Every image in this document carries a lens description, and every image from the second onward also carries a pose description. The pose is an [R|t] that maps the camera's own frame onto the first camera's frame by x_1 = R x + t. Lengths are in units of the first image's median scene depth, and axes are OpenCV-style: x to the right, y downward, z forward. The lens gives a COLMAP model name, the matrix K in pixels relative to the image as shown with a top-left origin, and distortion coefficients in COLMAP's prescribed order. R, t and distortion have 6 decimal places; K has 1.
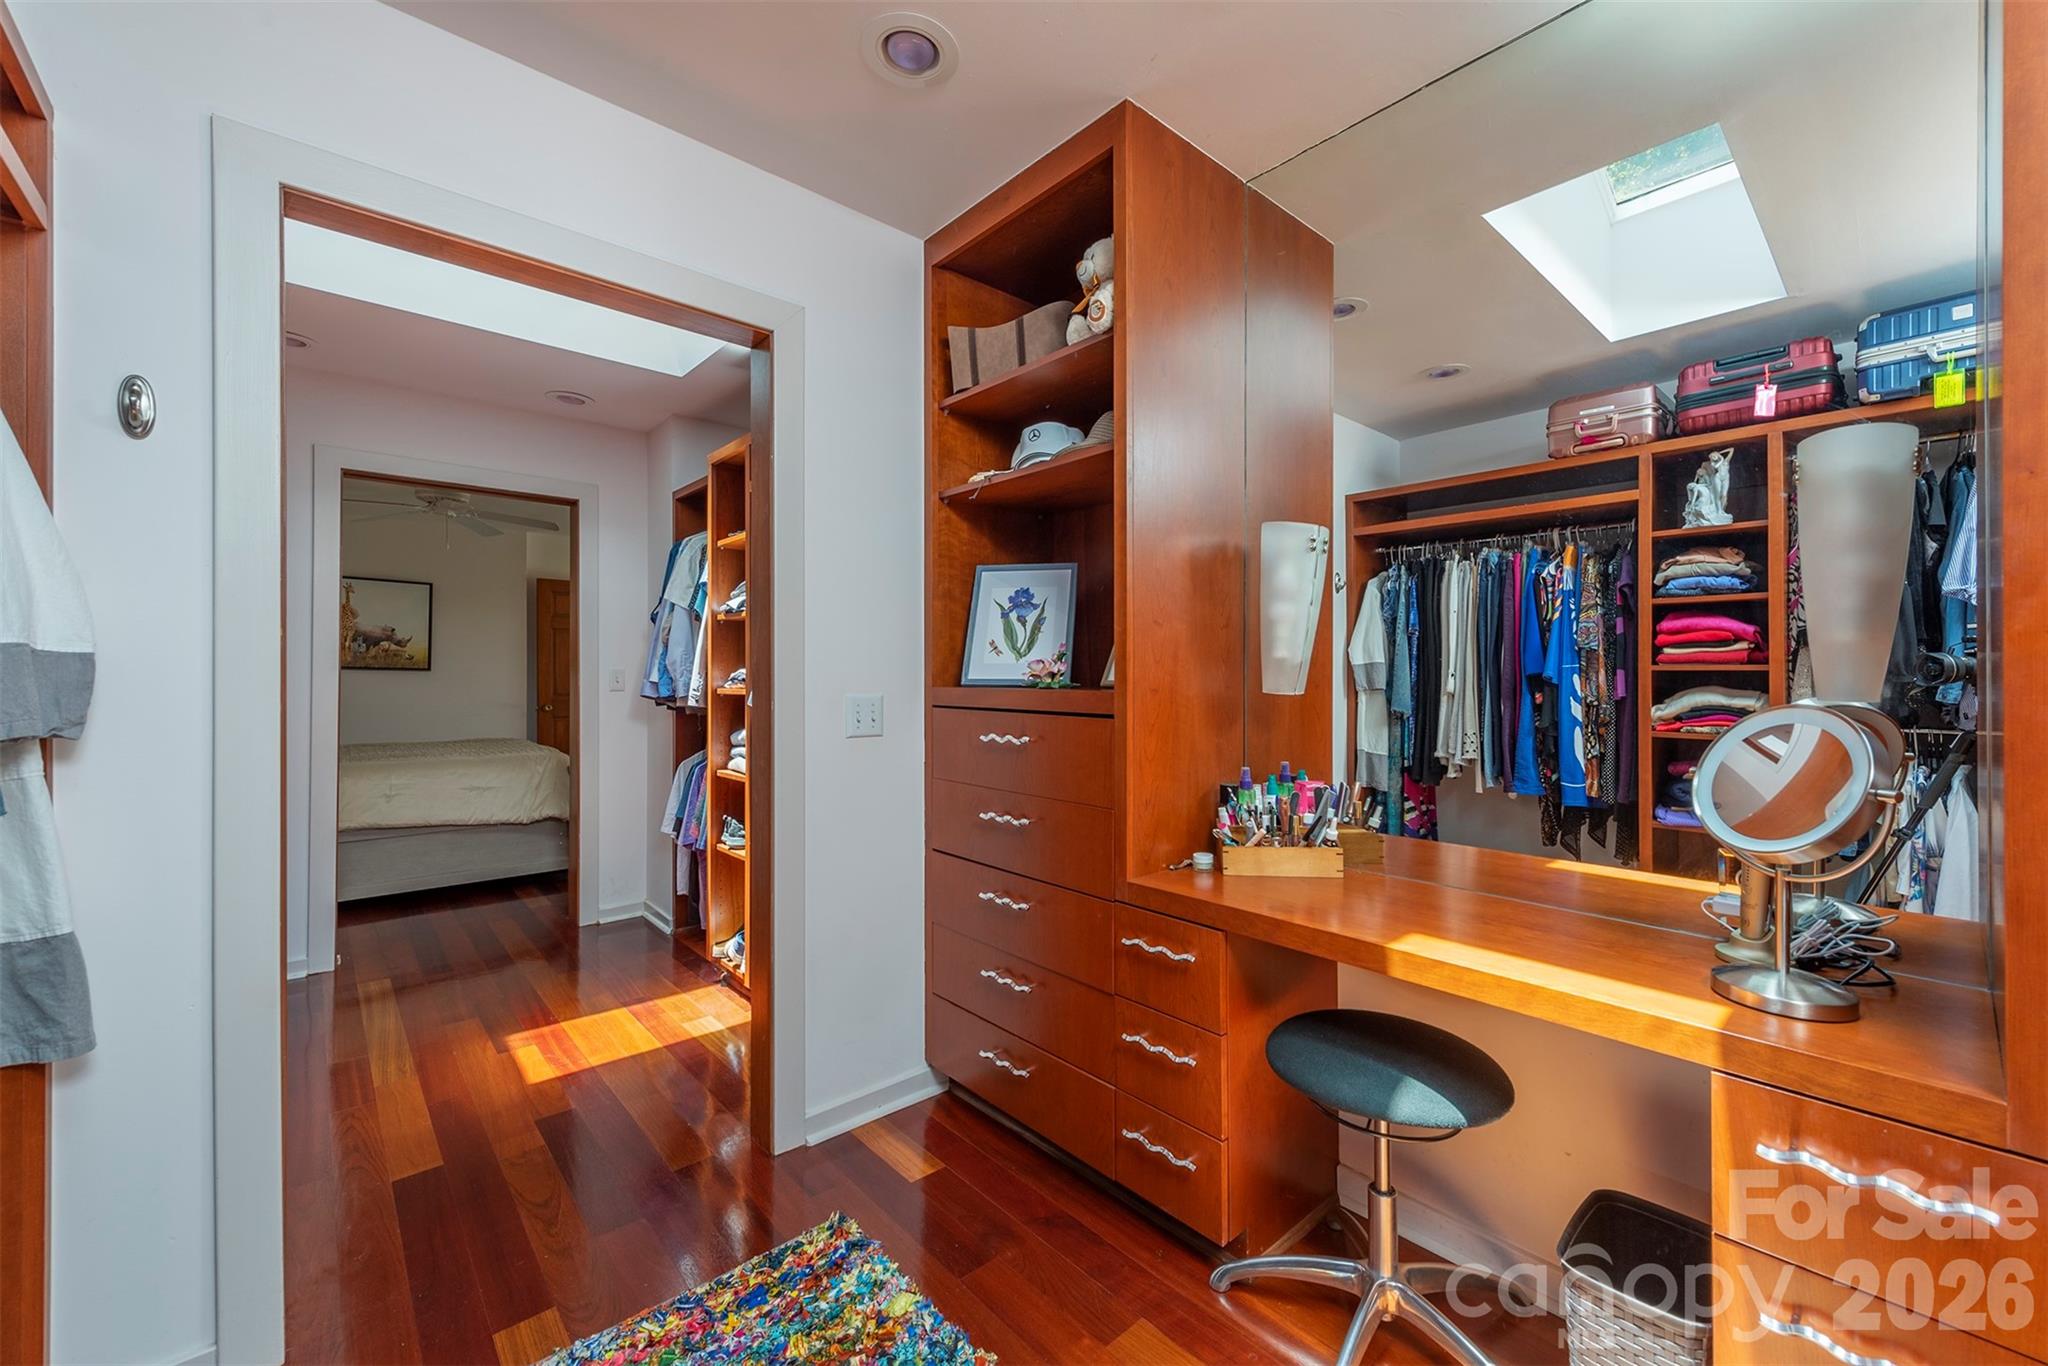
lens RADIAL K [[811.8, 0, 1025.9], [0, 811.8, 673.3], [0, 0, 1]] dist [0.000532, 0.000090]
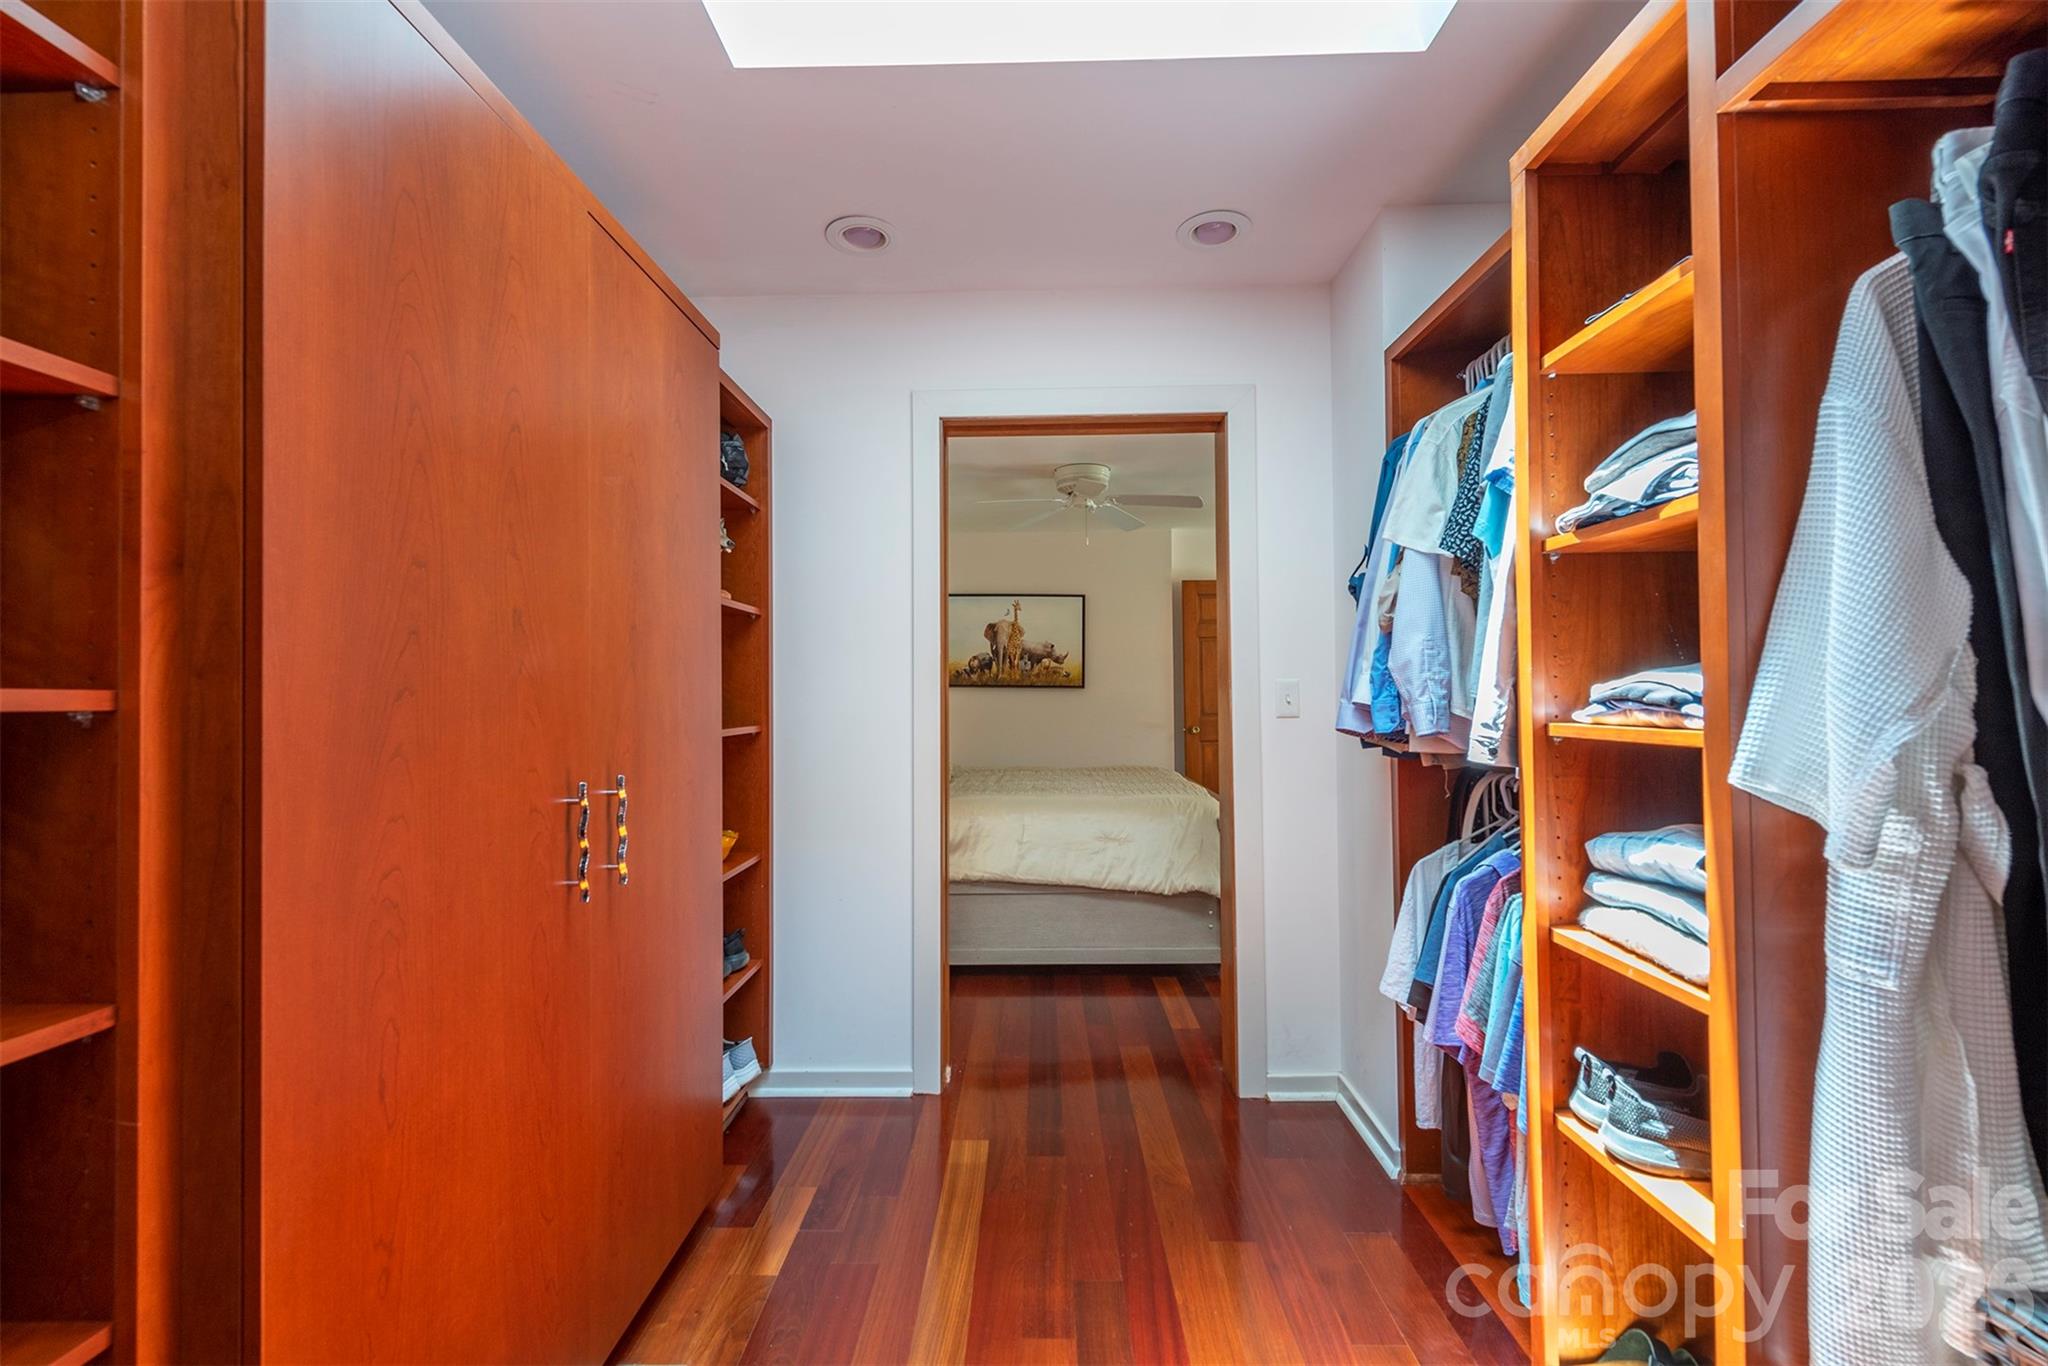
lens RADIAL K [[873.4, 0, 1022.3], [0, 873.4, 679.7], [0, 0, 1]] dist [0.003361, -0.000174]
pose [[0.744640, -0.018086, -0.667221, -0.232813], [0.012100, 0.999834, -0.013598, -0.000216], [0.667356, 0.002053, 0.744736, 0.411424]]
